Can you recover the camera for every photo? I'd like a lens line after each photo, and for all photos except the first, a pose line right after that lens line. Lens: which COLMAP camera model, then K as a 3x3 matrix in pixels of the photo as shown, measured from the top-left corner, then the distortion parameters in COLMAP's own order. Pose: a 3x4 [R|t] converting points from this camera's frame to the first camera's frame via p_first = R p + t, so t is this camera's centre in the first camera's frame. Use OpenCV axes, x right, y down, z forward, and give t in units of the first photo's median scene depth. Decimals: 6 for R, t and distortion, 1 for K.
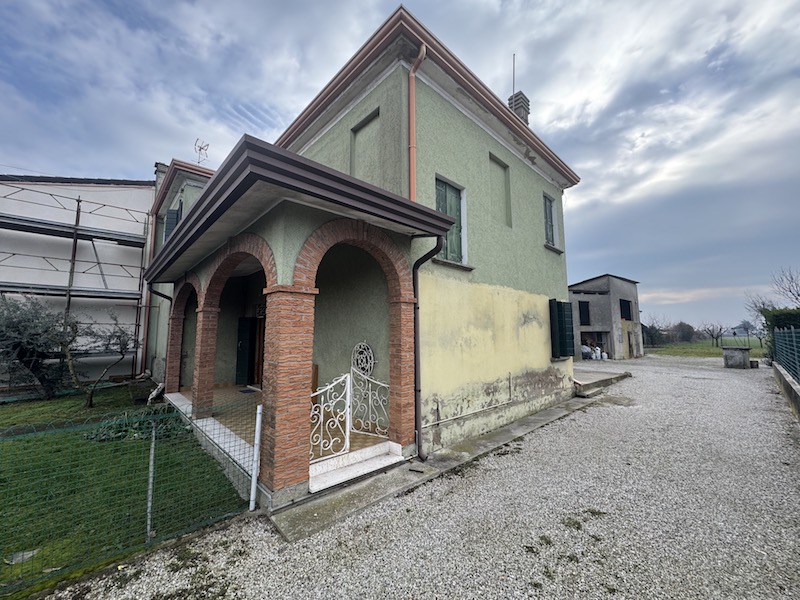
lens RADIAL K [[320.3, 0, 401.0], [0, 320.3, 301.0], [0, 0, 1]] dist [-0.002543, 0.000340]
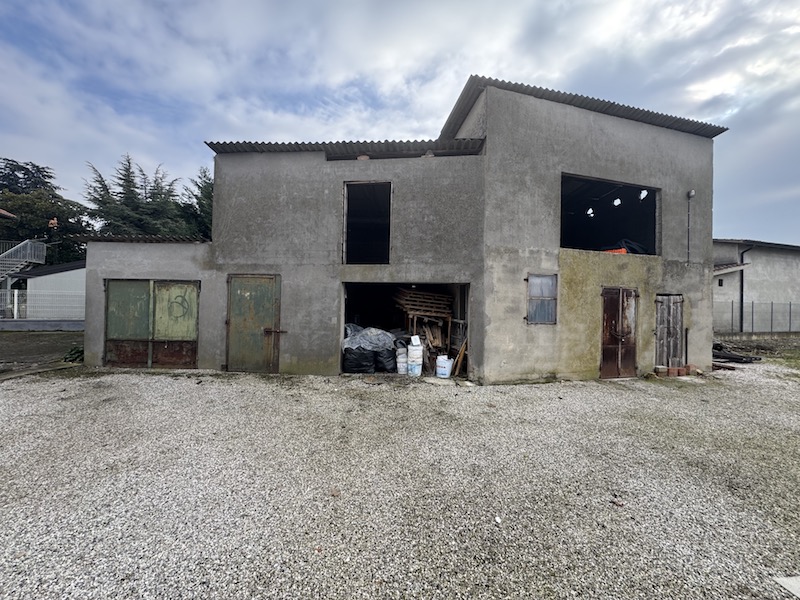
lens RADIAL K [[320.3, 0, 401.4], [0, 320.3, 299.8], [0, 0, 1]] dist [-0.002543, 0.000340]
pose [[0.910324, 0.023216, -0.413244, 0.726459], [0.019787, 0.994843, 0.099478, 0.081032], [0.413422, -0.098735, 0.905170, 0.727066]]
